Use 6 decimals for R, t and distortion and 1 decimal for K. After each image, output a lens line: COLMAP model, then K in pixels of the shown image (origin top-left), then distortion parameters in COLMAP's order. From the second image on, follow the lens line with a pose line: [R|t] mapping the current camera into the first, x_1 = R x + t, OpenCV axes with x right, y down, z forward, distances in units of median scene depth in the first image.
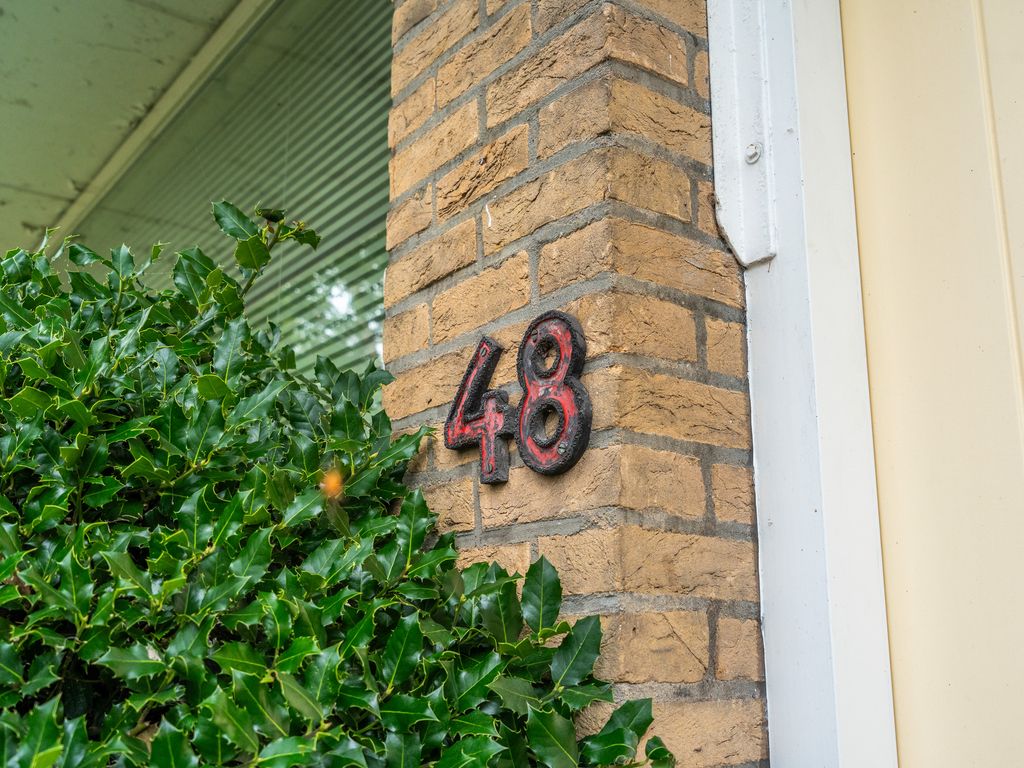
lens RADIAL K [[1012.4, 0, 512.0], [0, 1012.4, 384.0], [0, 0, 1]] dist [0.005691, 0.002474]
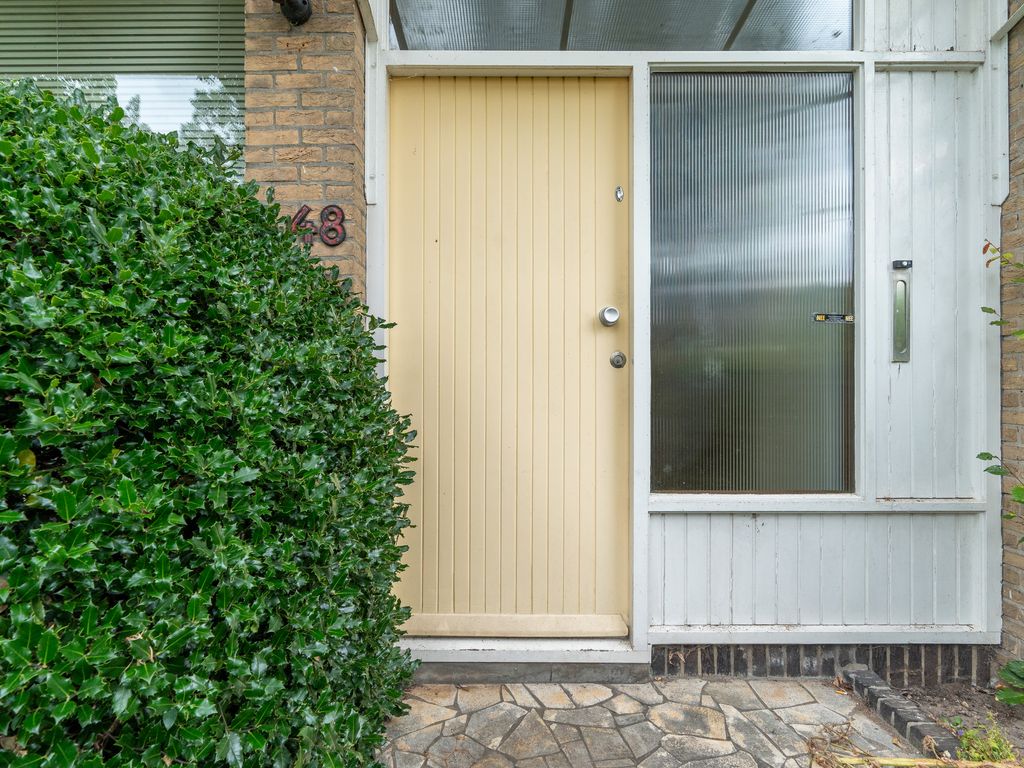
lens RADIAL K [[524.8, 0, 512.0], [0, 524.8, 384.0], [0, 0, 1]] dist [-0.001111, 0.000315]
pose [[0.601534, -0.006115, 0.798824, -1.151995], [-0.181447, 0.972789, 0.144080, 0.184071], [-0.777968, -0.231614, 0.584056, -0.895181]]
